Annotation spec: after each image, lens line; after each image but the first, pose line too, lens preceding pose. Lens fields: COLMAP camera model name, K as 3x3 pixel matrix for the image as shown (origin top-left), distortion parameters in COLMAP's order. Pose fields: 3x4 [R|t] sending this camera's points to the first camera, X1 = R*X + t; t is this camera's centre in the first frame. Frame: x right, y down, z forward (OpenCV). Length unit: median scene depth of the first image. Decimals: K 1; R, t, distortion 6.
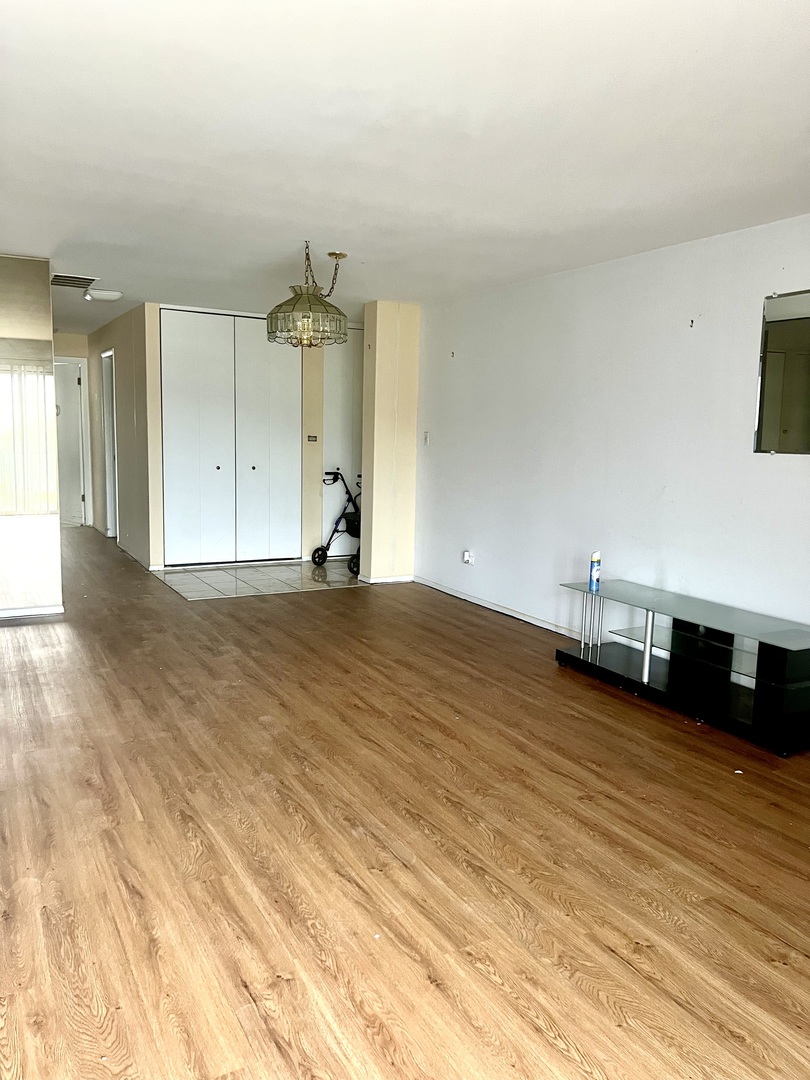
lens RADIAL K [[812.5, 0, 405.1], [0, 812.5, 539.3], [0, 0, 1]] dist [0.004058, -0.007867]
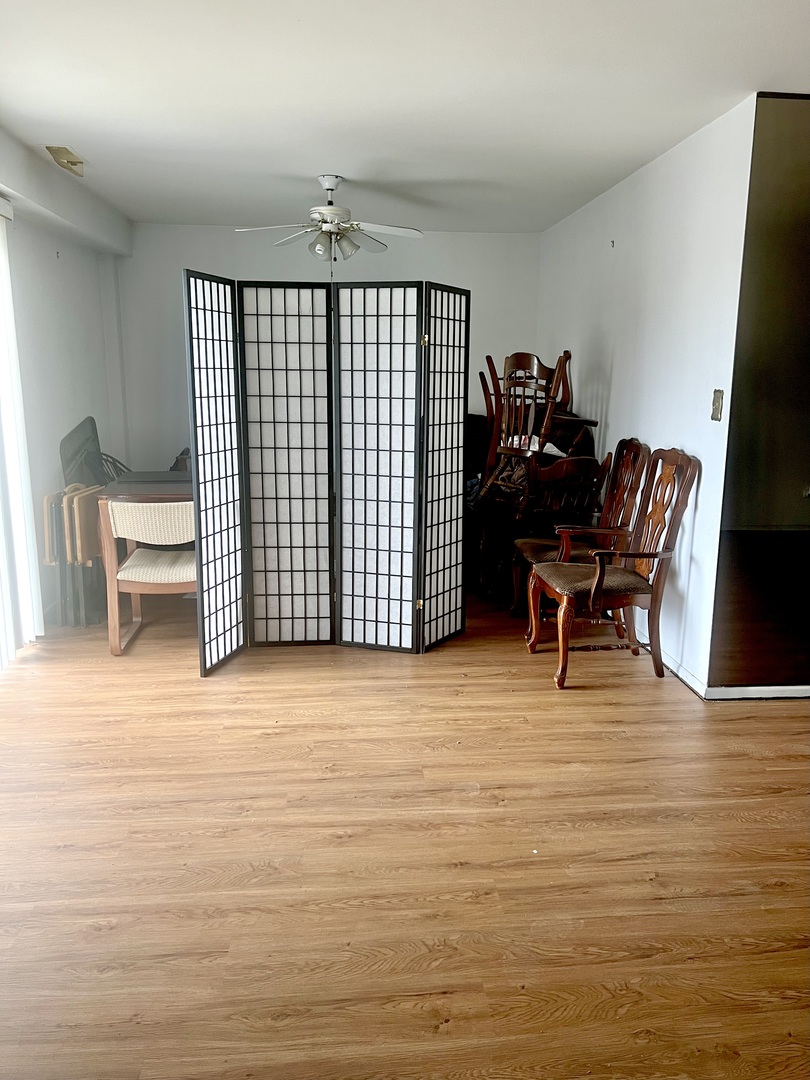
lens RADIAL K [[812.5, 0, 405.3], [0, 812.5, 540.2], [0, 0, 1]] dist [0.004058, -0.007867]
pose [[-0.401833, 0.160024, -0.901622, 0.936381], [-0.141444, 0.961949, 0.233770, -0.137174], [0.904723, 0.221465, -0.363908, 1.136311]]
